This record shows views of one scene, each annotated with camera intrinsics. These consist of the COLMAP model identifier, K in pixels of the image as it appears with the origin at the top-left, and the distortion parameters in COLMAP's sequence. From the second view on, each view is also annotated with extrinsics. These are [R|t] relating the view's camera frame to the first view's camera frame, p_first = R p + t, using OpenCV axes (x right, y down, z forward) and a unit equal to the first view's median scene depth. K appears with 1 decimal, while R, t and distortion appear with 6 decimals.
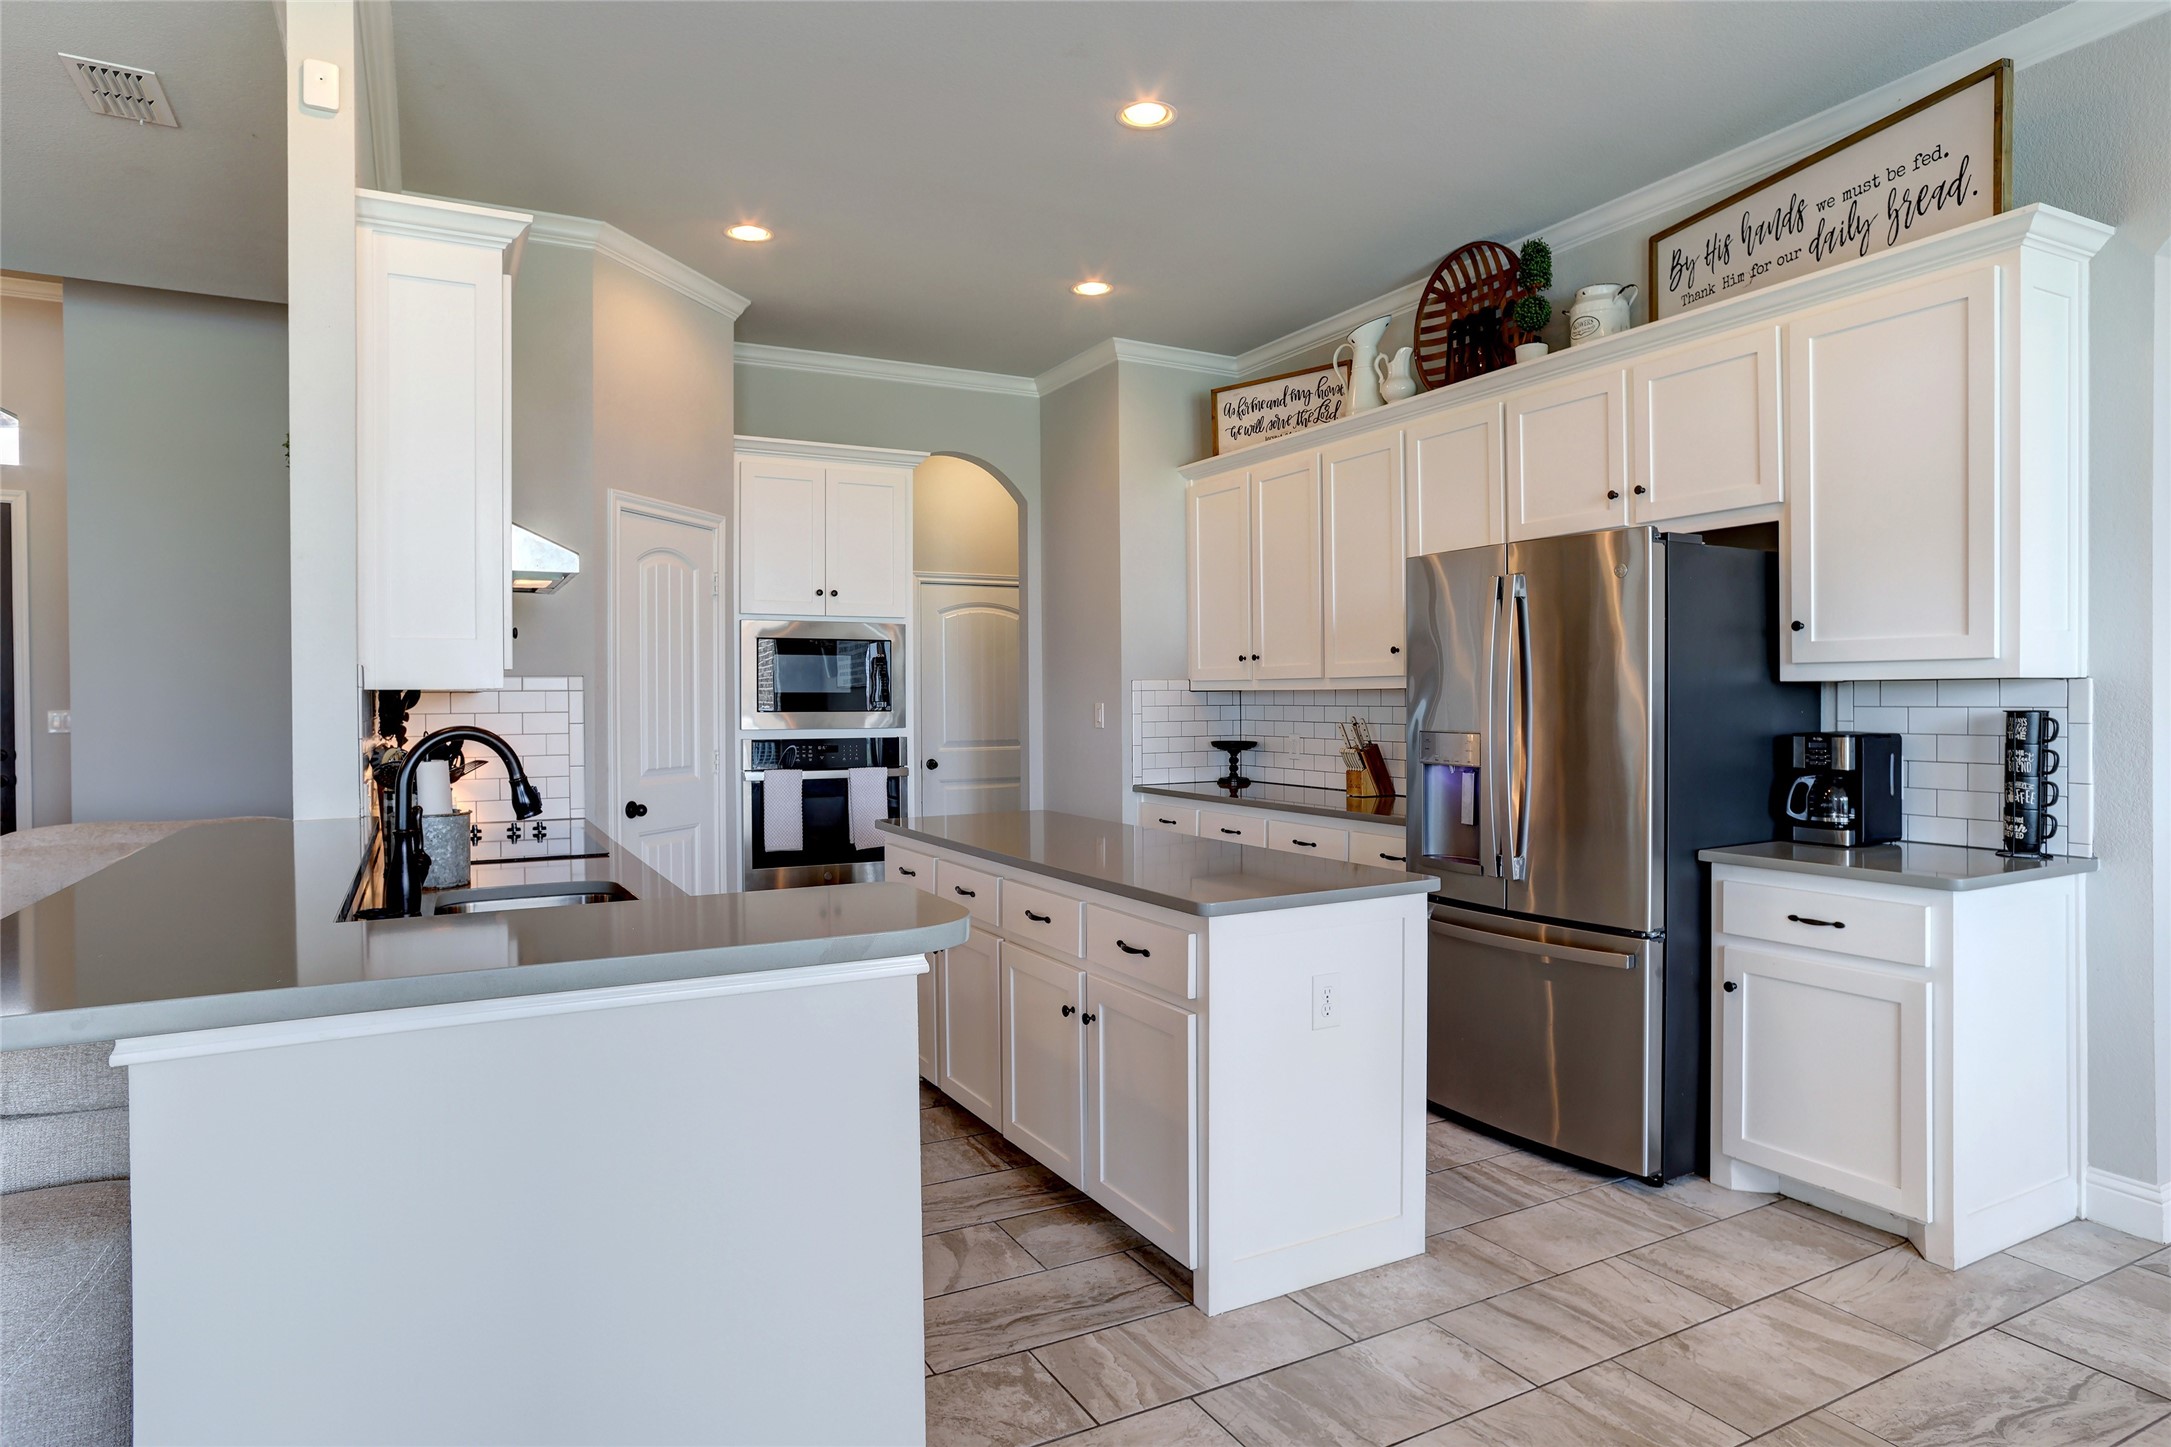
lens RADIAL K [[1231.8, 0, 1085.5], [0, 1231.8, 723.5], [0, 0, 1]] dist [-0.002802, -0.000079]
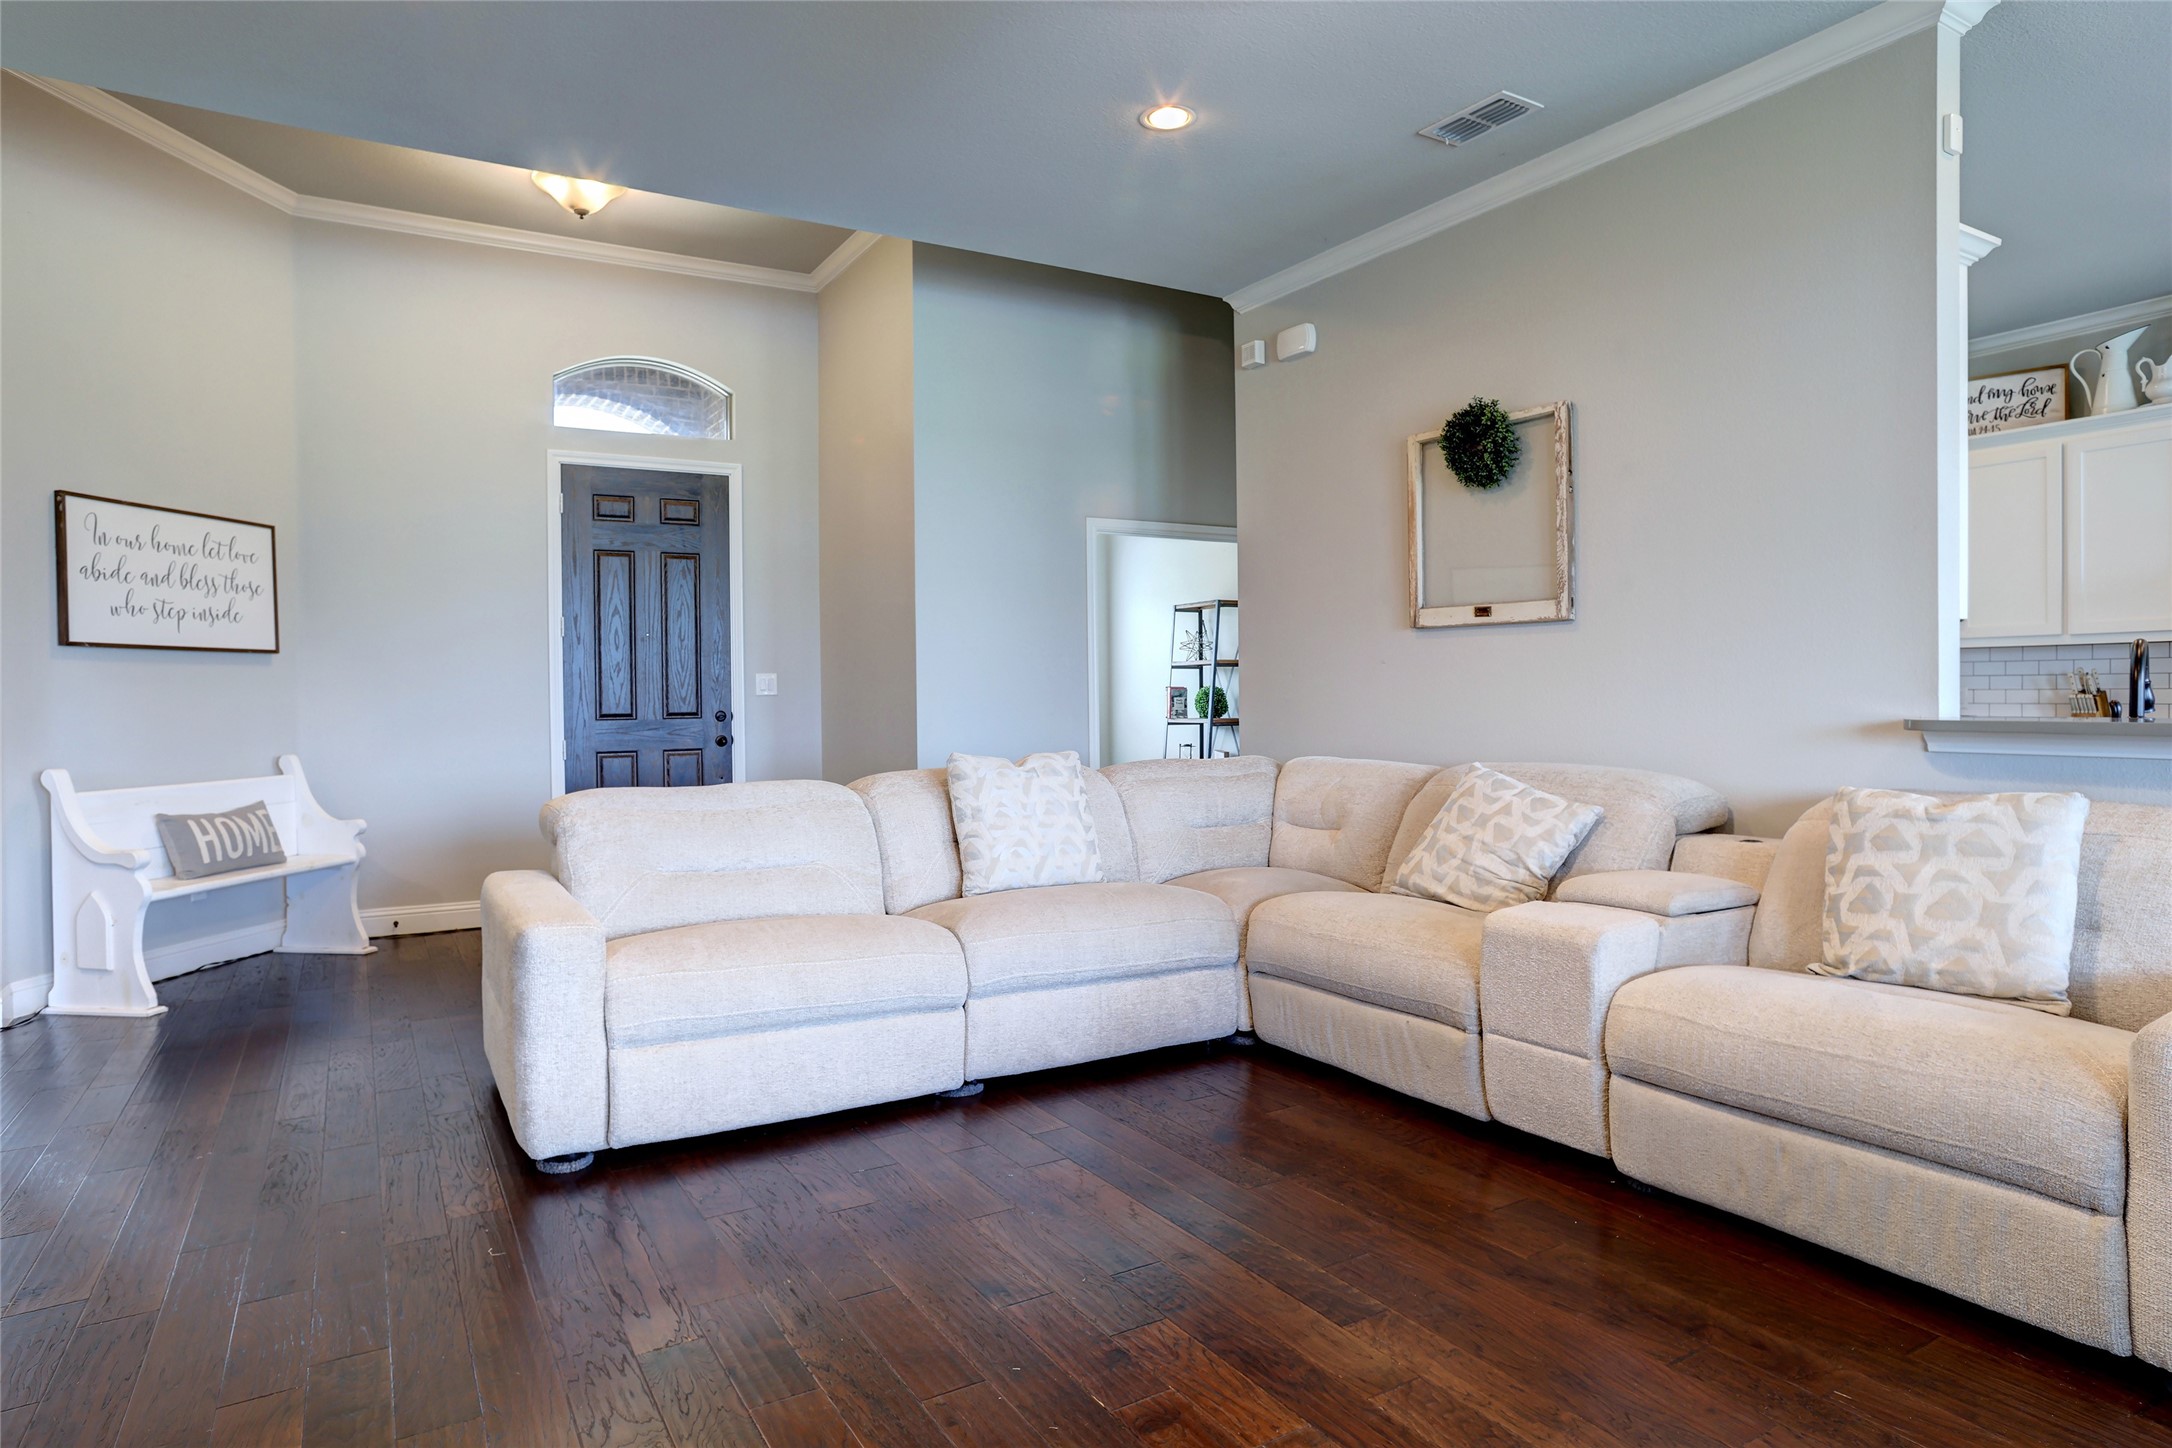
lens RADIAL K [[1248.7, 0, 1083.9], [0, 1248.7, 716.3], [0, 0, 1]] dist [-0.077683, 0.056015]
pose [[0.998257, -0.004918, 0.058811, -0.770678], [0.005203, 0.999975, -0.004695, 0.038956], [-0.058786, 0.004993, 0.998258, -0.092853]]
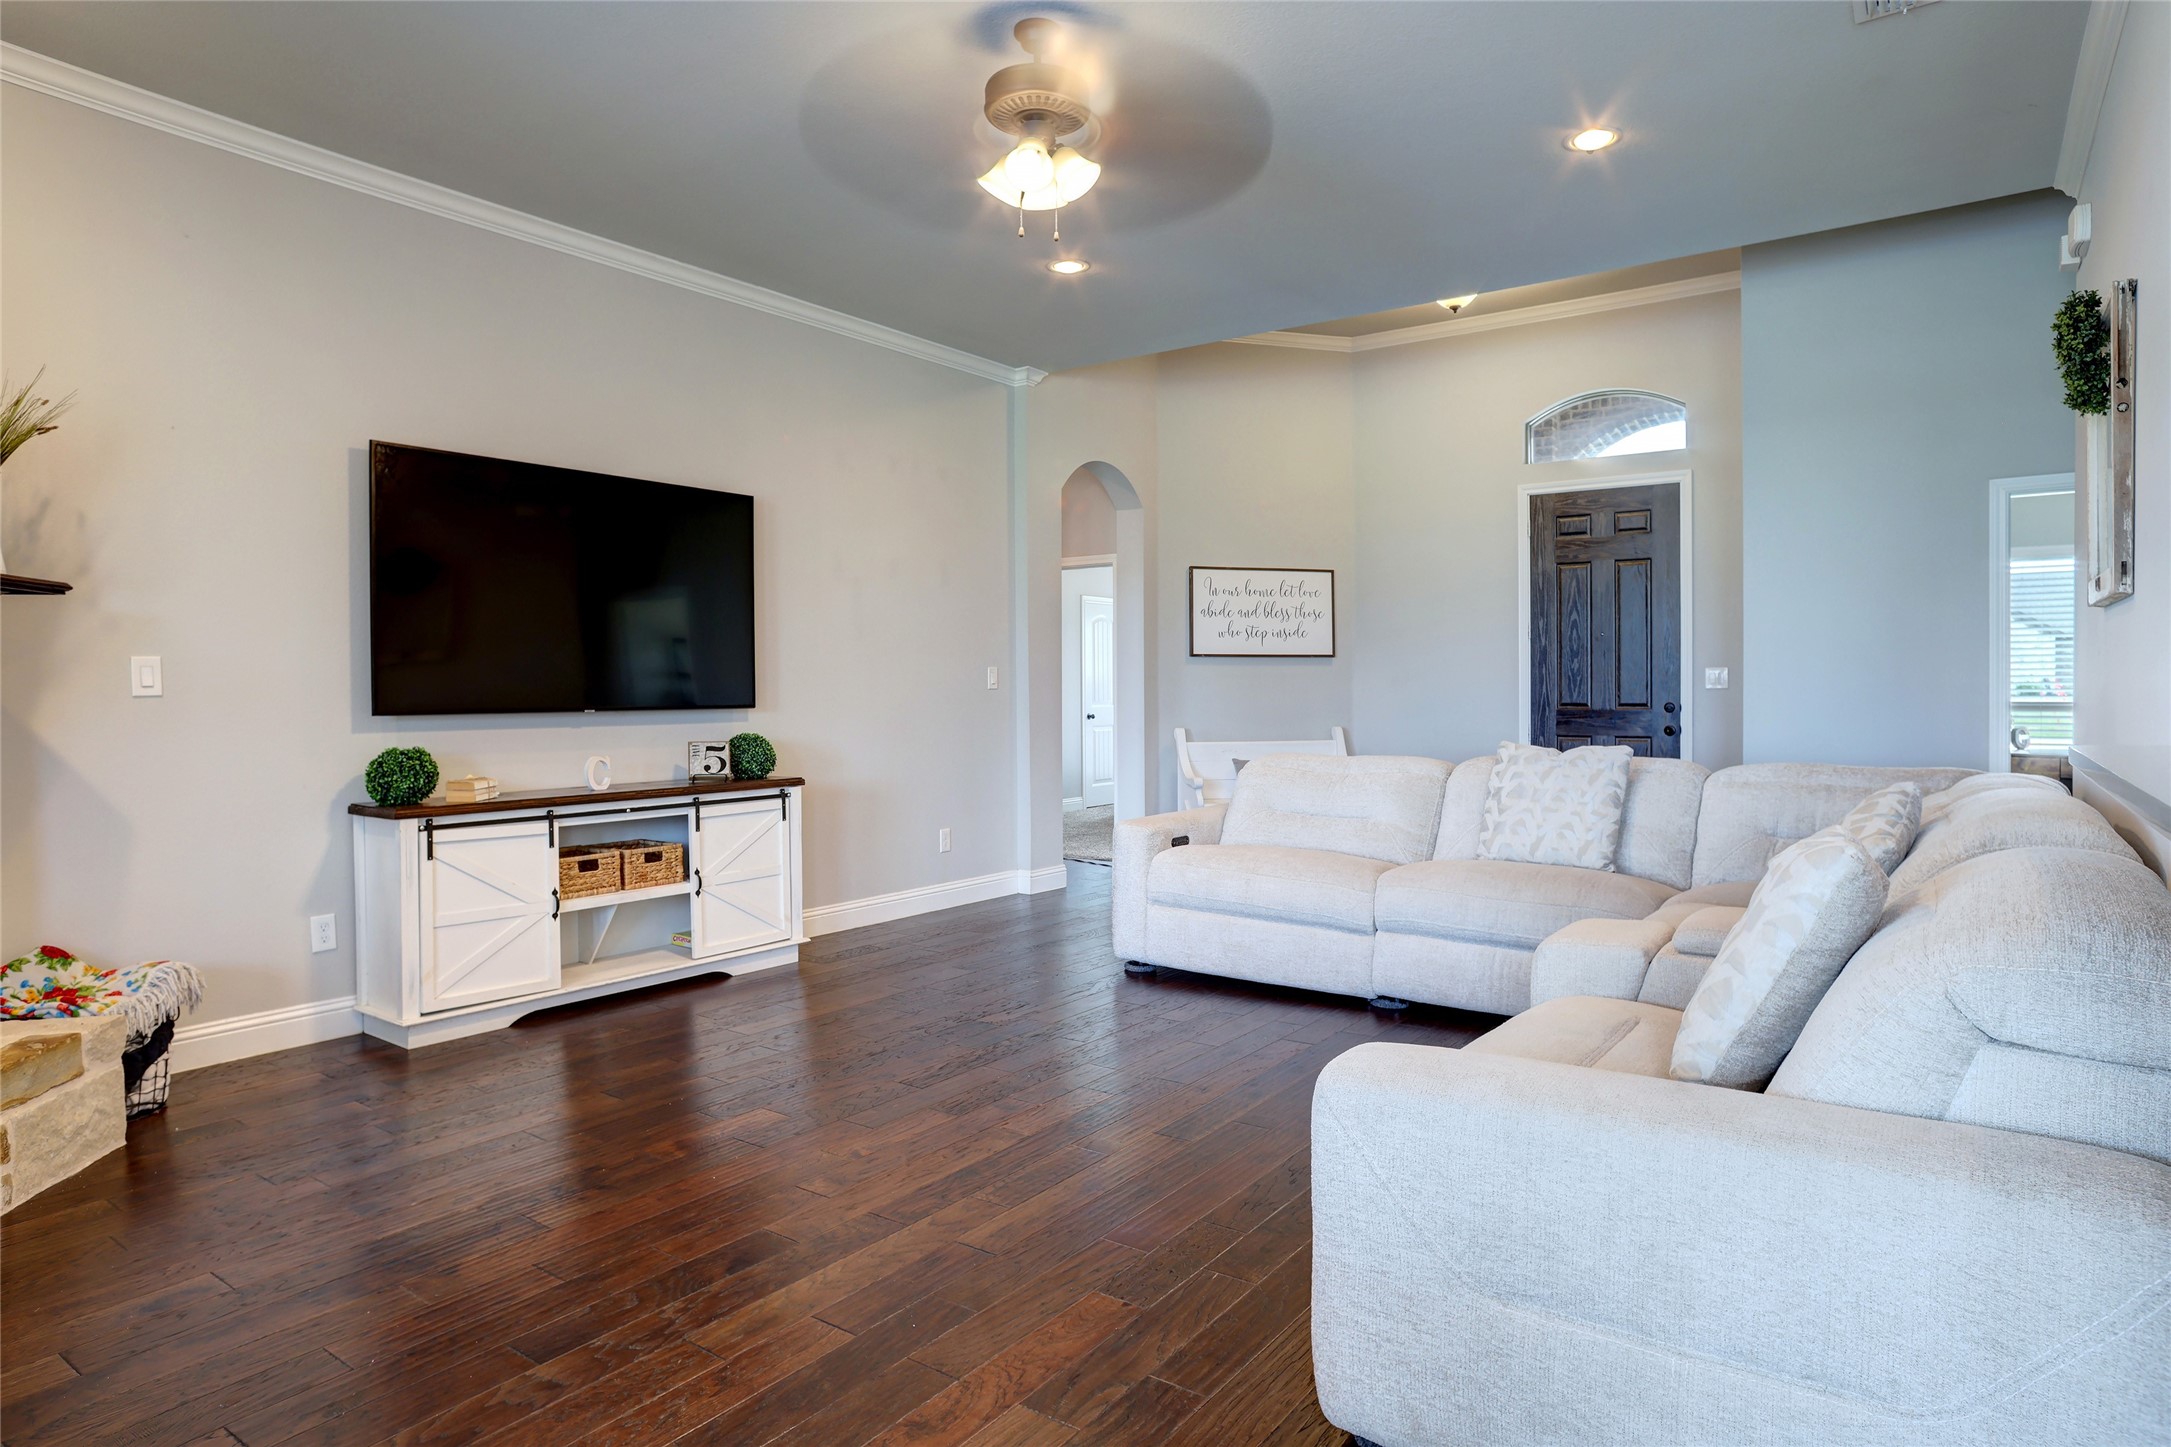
lens RADIAL K [[1248.1, 0, 1083.4], [0, 1248.1, 715.8], [0, 0, 1]] dist [-0.077683, 0.056015]
pose [[0.450613, 0.023796, -0.892402, -0.140283], [-0.019743, 0.999666, 0.016687, 0.030136], [0.892501, 0.010099, 0.450932, 0.010021]]
